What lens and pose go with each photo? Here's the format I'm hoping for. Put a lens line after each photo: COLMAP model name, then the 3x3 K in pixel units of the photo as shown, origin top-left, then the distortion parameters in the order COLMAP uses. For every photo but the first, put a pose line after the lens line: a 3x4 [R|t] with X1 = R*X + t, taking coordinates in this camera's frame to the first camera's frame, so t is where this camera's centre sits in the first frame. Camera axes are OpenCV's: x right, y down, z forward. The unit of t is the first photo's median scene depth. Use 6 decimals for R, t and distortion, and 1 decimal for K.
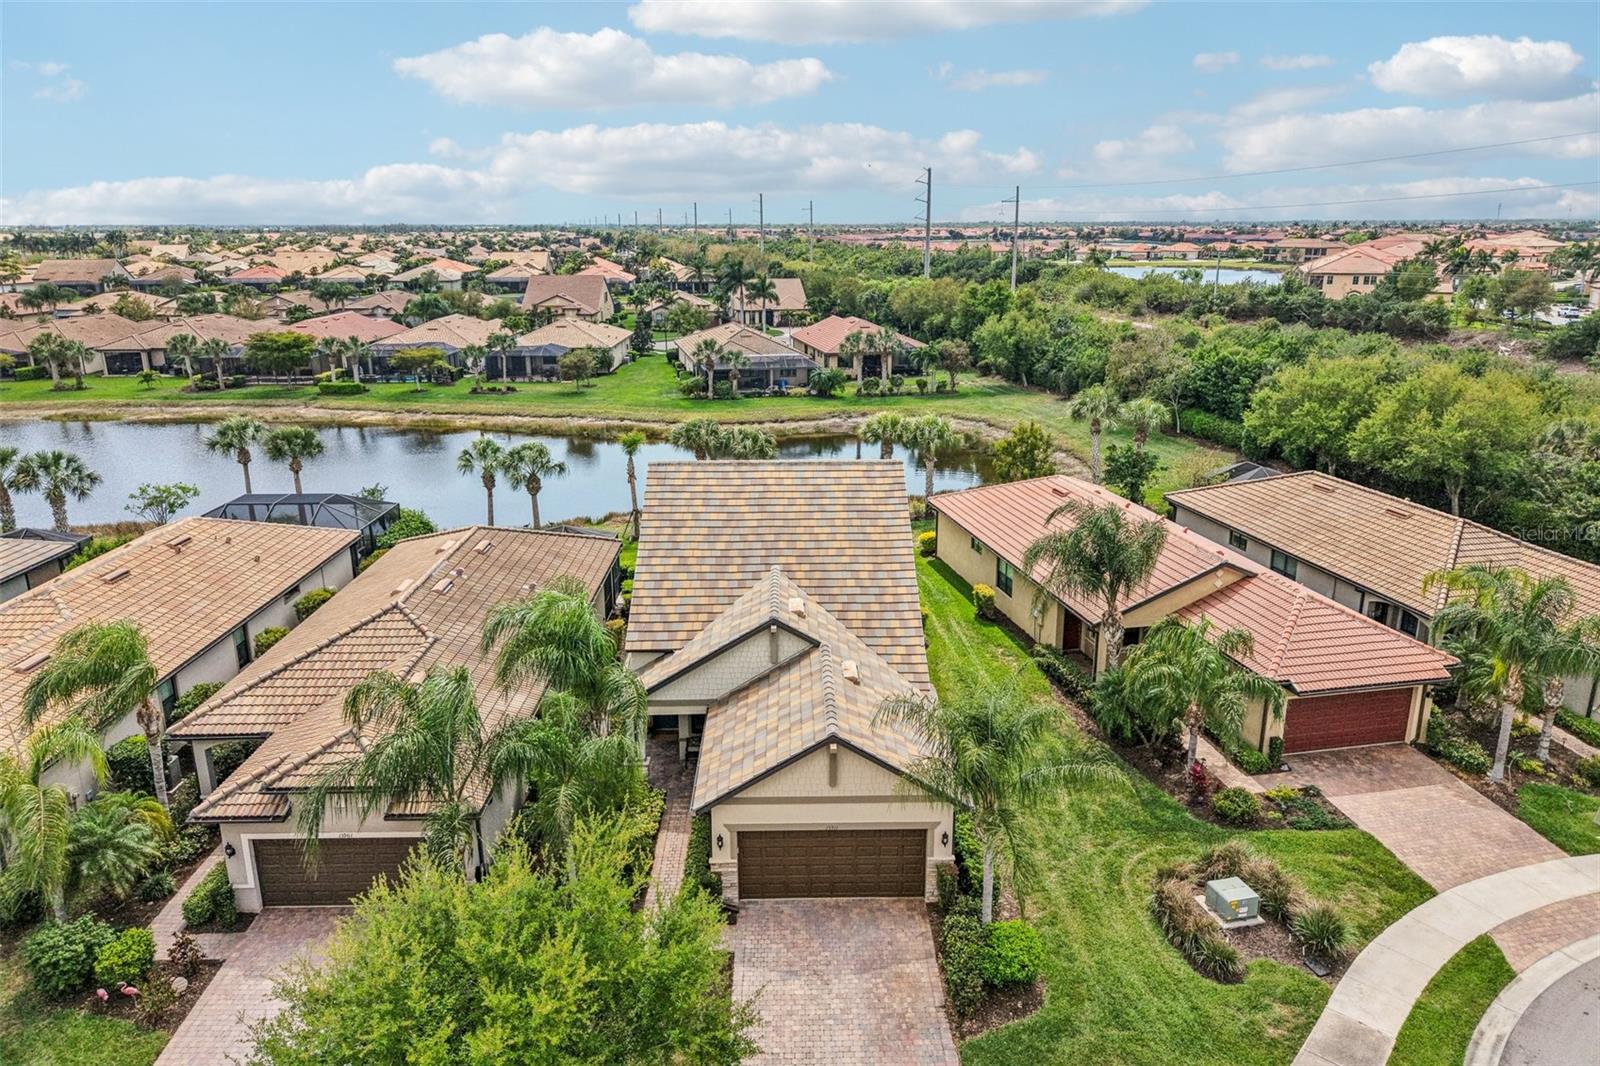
lens RADIAL K [[1083.9, 0, 807.6], [0, 1083.9, 529.3], [0, 0, 1]] dist [0.033870, -0.035996]
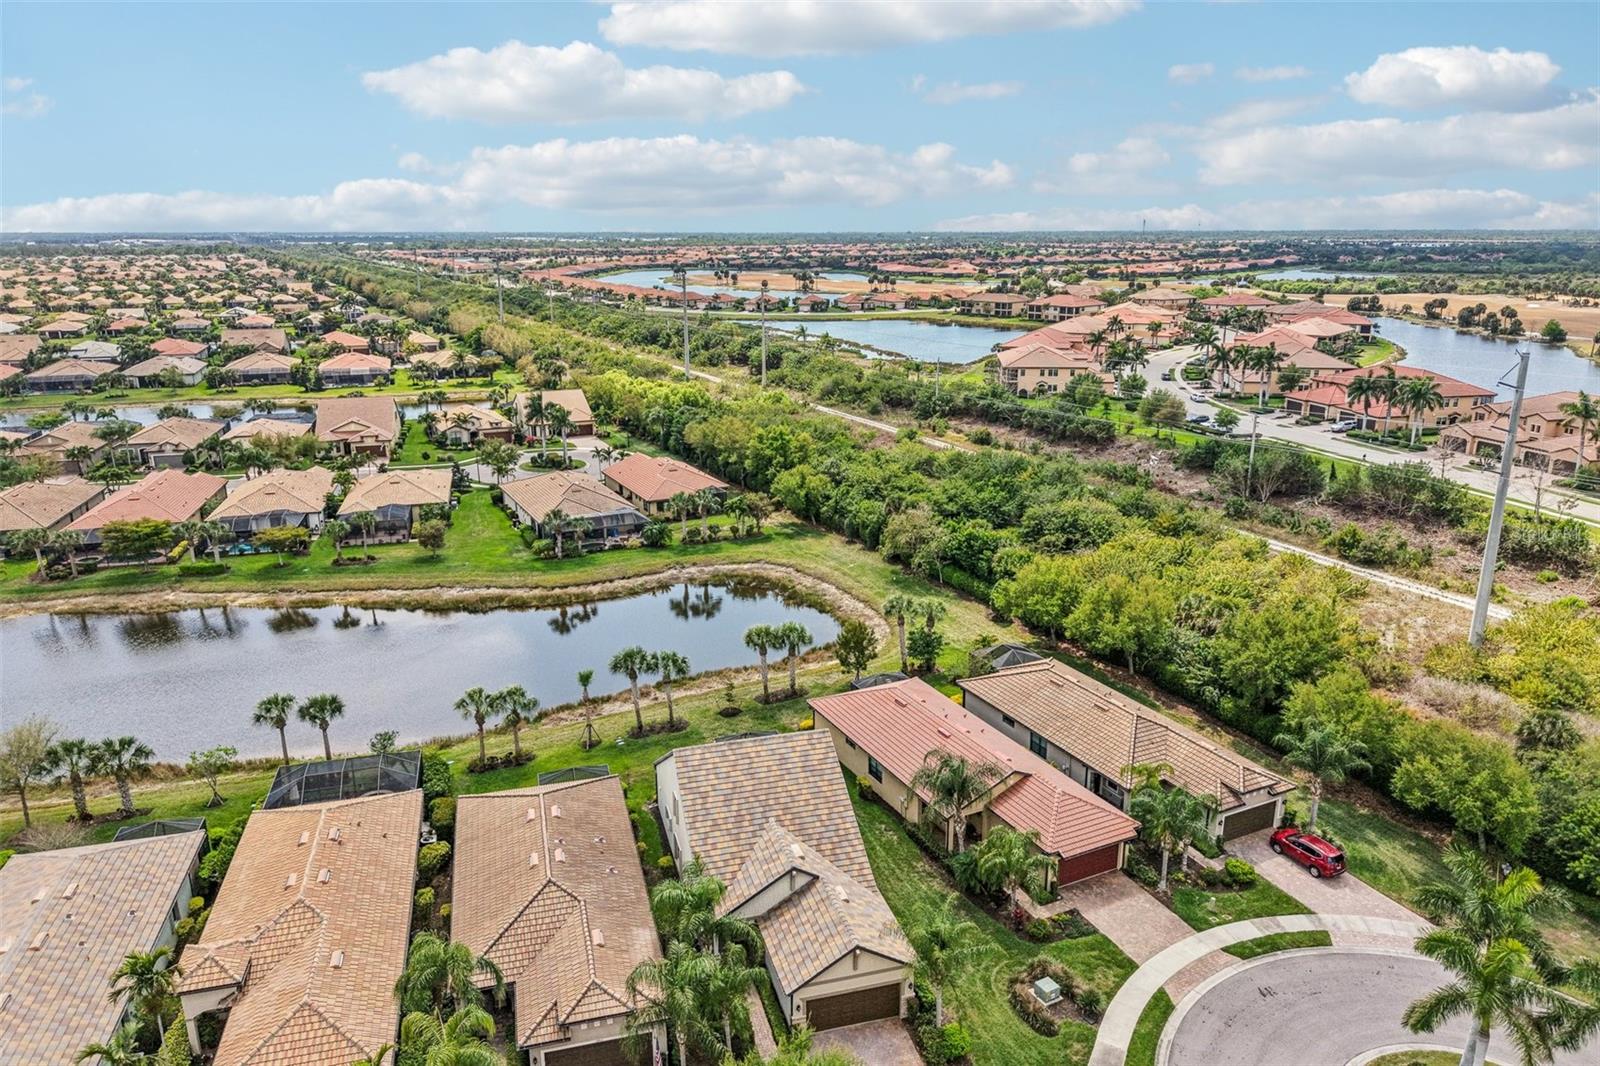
lens RADIAL K [[1083.9, 0, 807.6], [0, 1083.9, 529.3], [0, 0, 1]] dist [0.033870, -0.035996]
pose [[0.967099, -0.068205, 0.245086, -0.393611], [0.070481, 0.997513, -0.000517, -0.449030], [-0.244442, 0.017773, 0.969501, -0.709022]]
